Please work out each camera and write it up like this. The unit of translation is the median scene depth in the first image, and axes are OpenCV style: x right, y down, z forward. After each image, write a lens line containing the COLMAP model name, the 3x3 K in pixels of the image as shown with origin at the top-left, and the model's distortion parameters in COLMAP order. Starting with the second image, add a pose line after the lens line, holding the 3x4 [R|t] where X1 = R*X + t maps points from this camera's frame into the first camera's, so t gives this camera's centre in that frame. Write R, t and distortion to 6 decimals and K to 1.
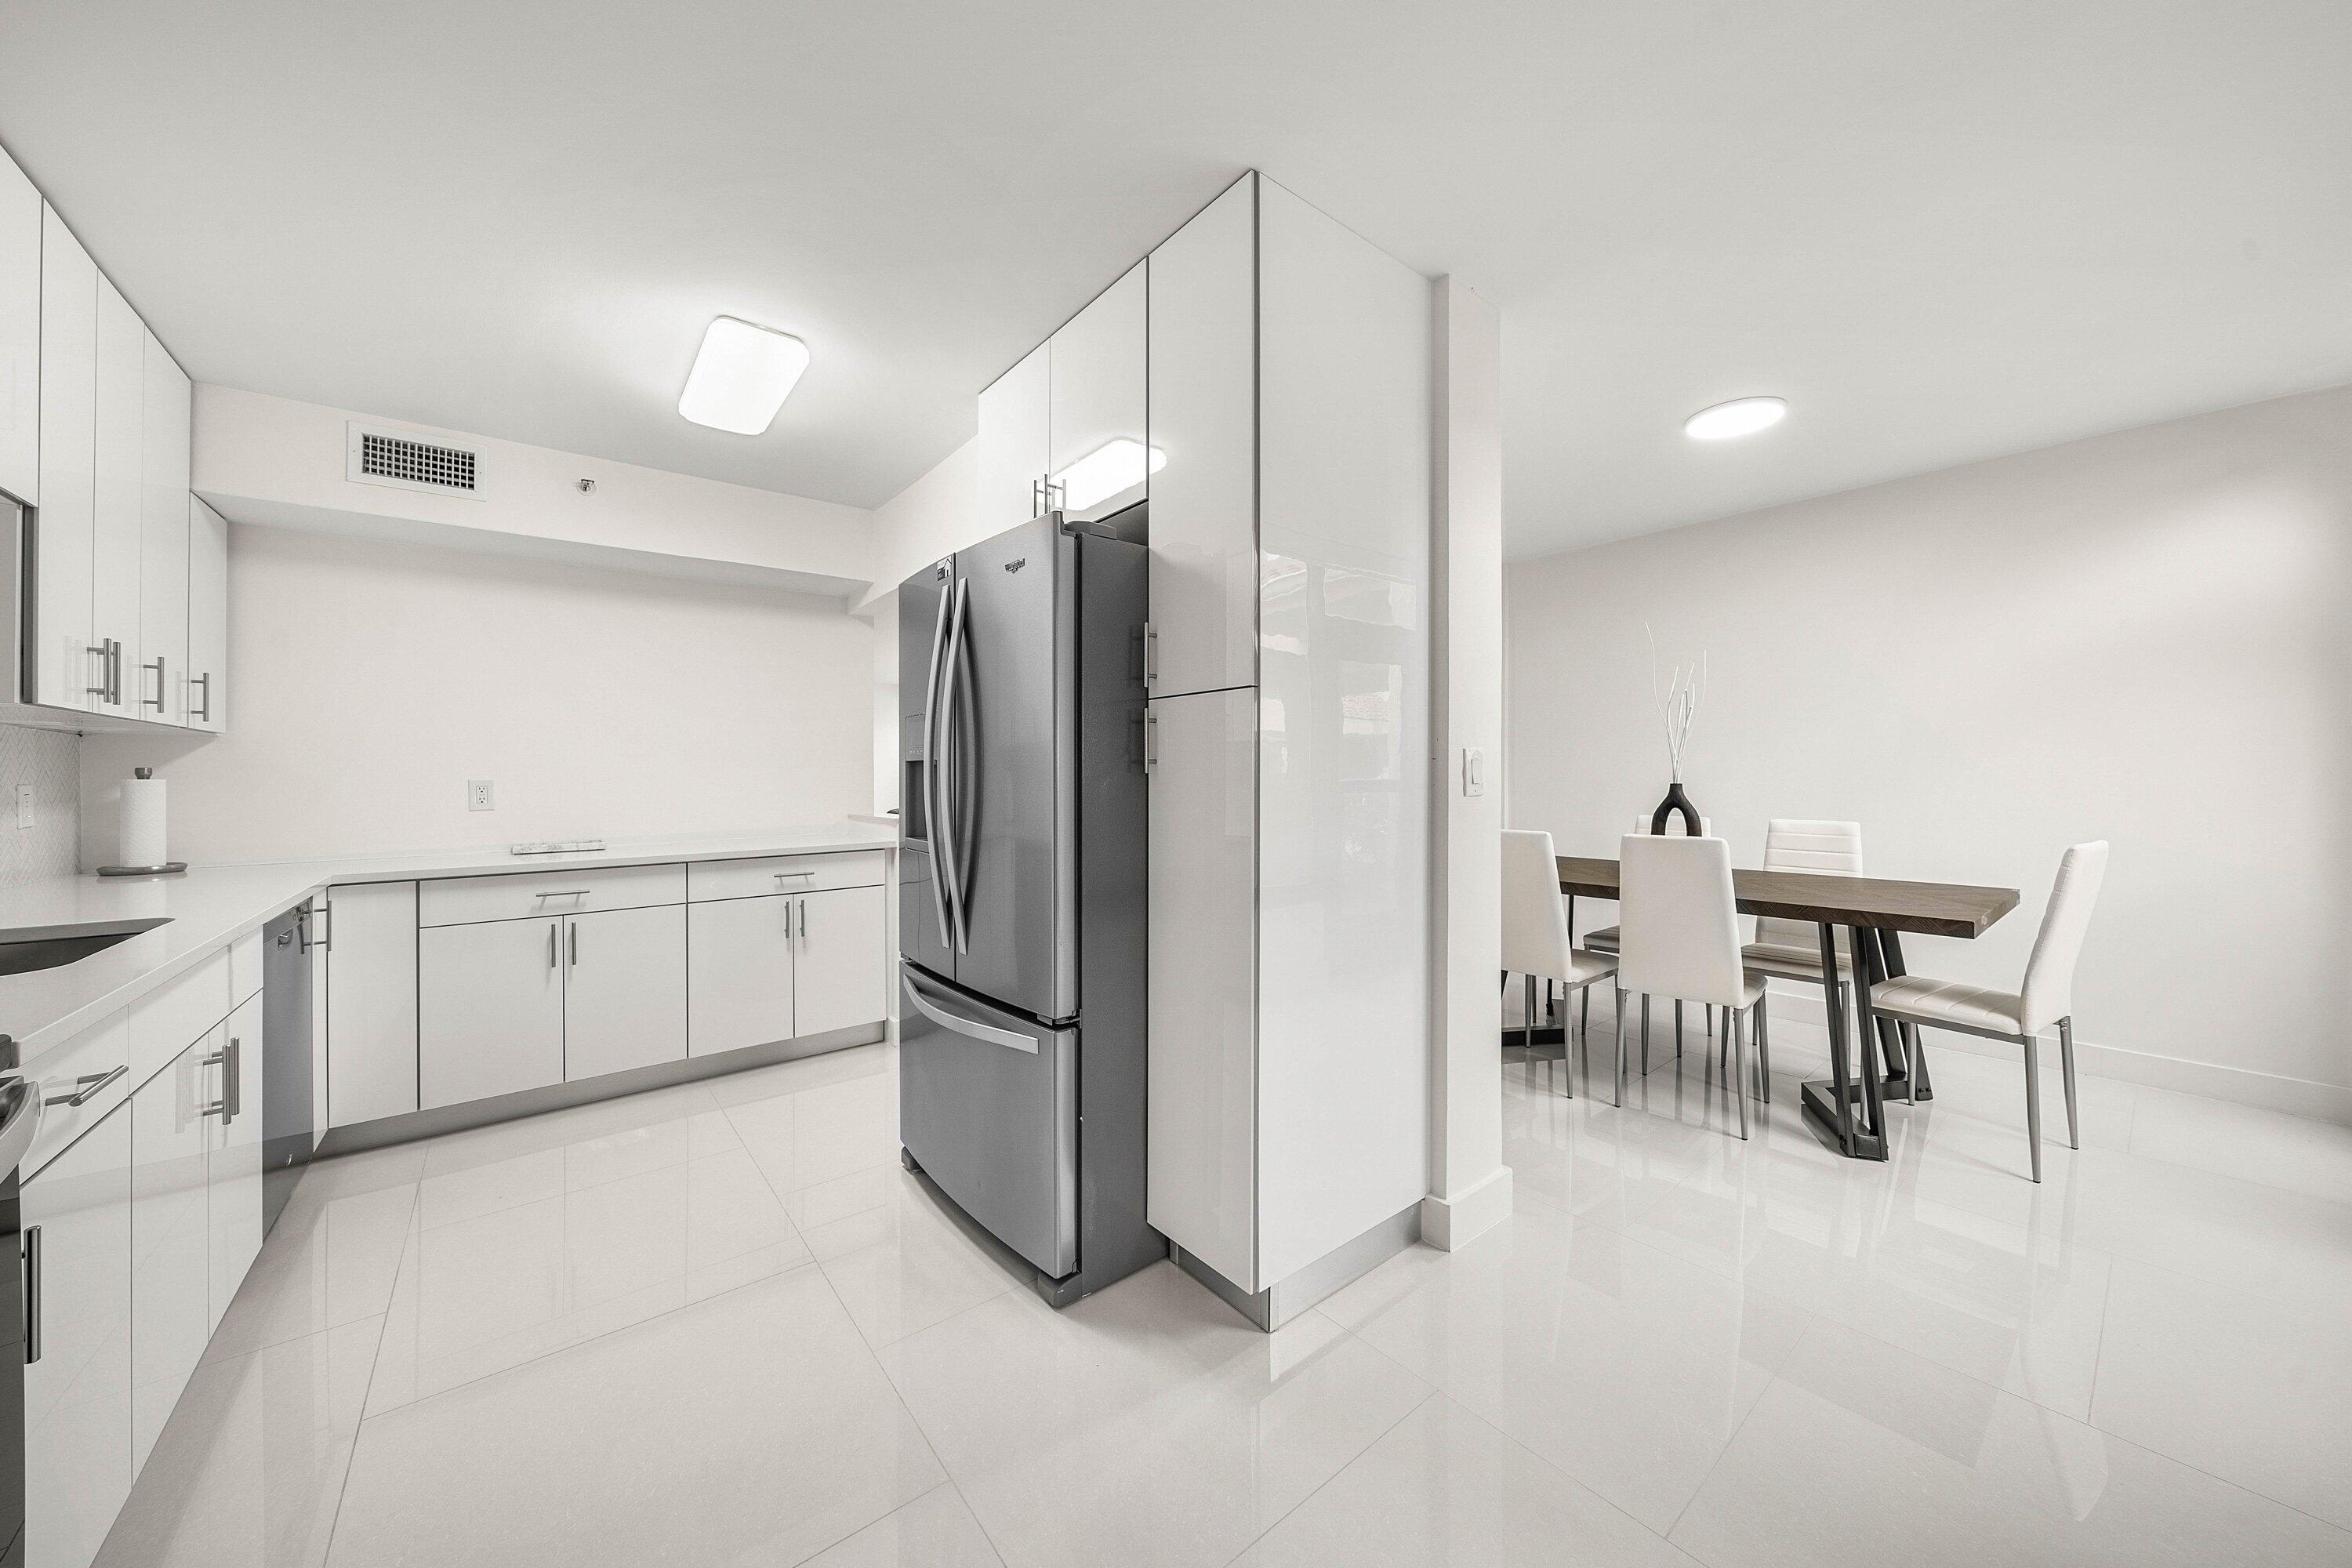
lens RADIAL K [[834.7, 0, 1176.0], [0, 834.7, 784.0], [0, 0, 1]] dist [0.000509, 0.000141]
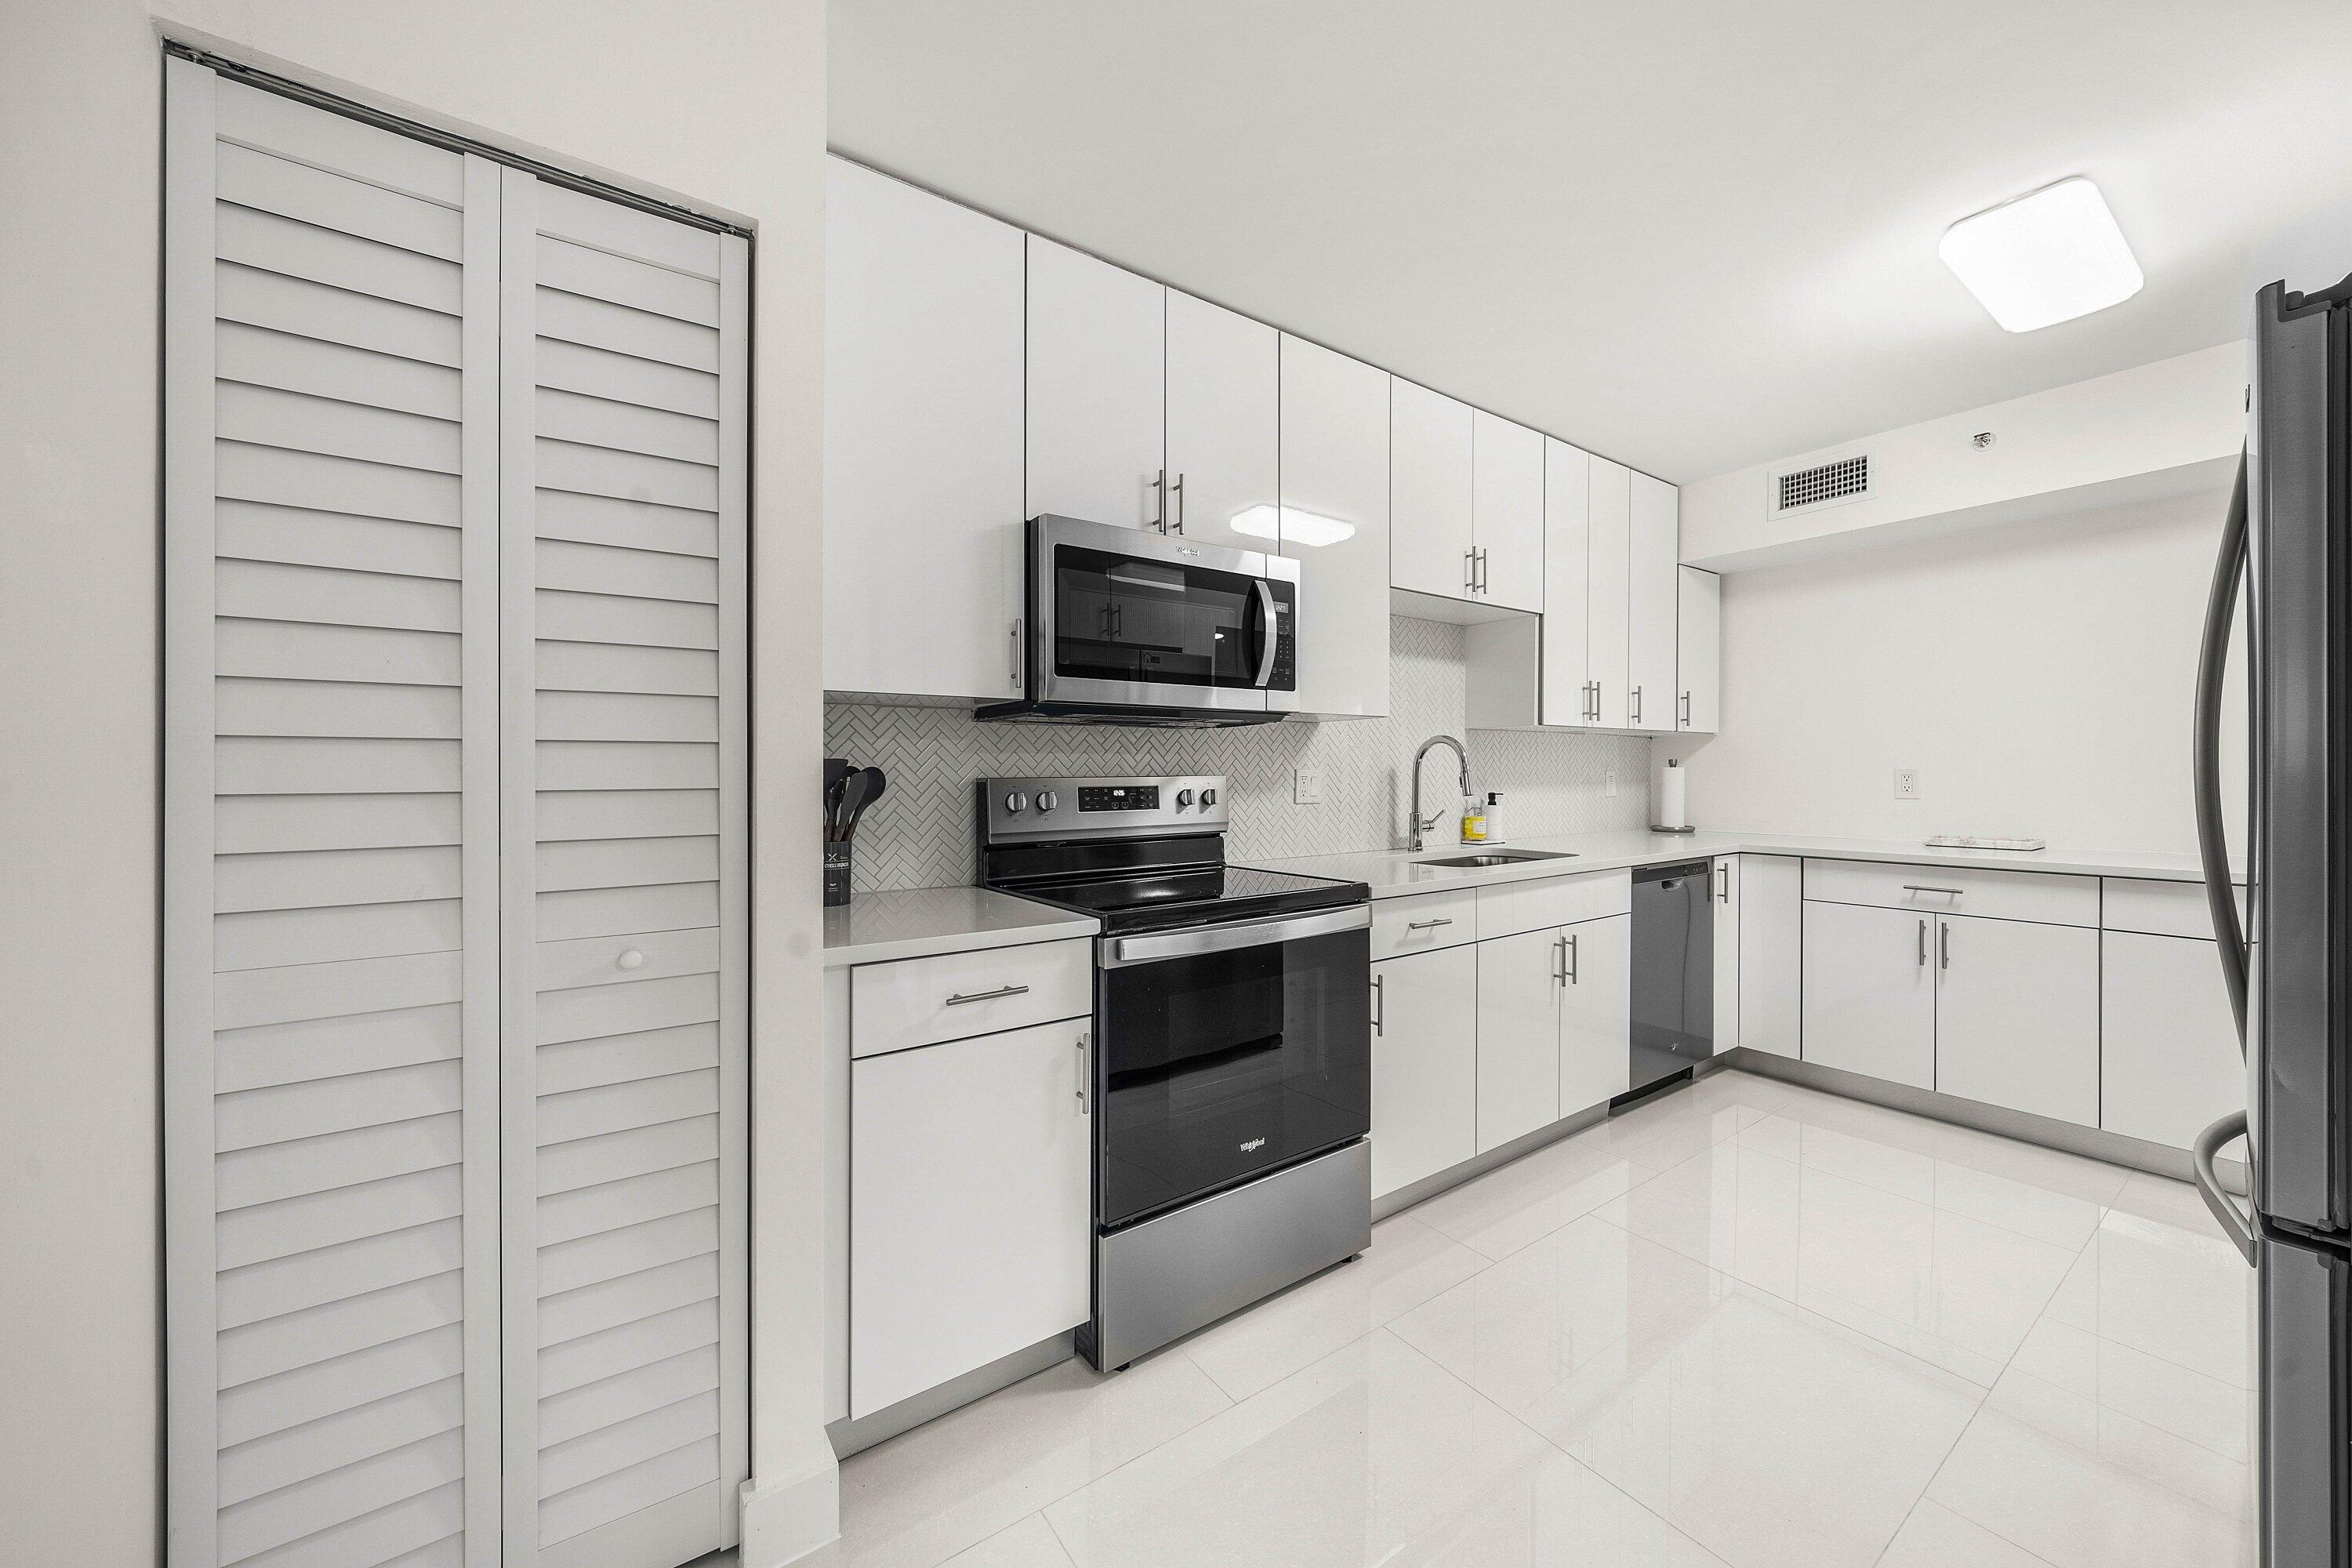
lens RADIAL K [[829.7, 0, 1176.0], [0, 829.7, 784.0], [0, 0, 1]] dist [-0.000379, -0.000035]
pose [[-0.023368, 0.024987, -0.999415, 0.227578], [-0.008207, 0.999649, 0.025185, -0.005392], [0.999693, 0.008791, -0.023155, 0.167764]]
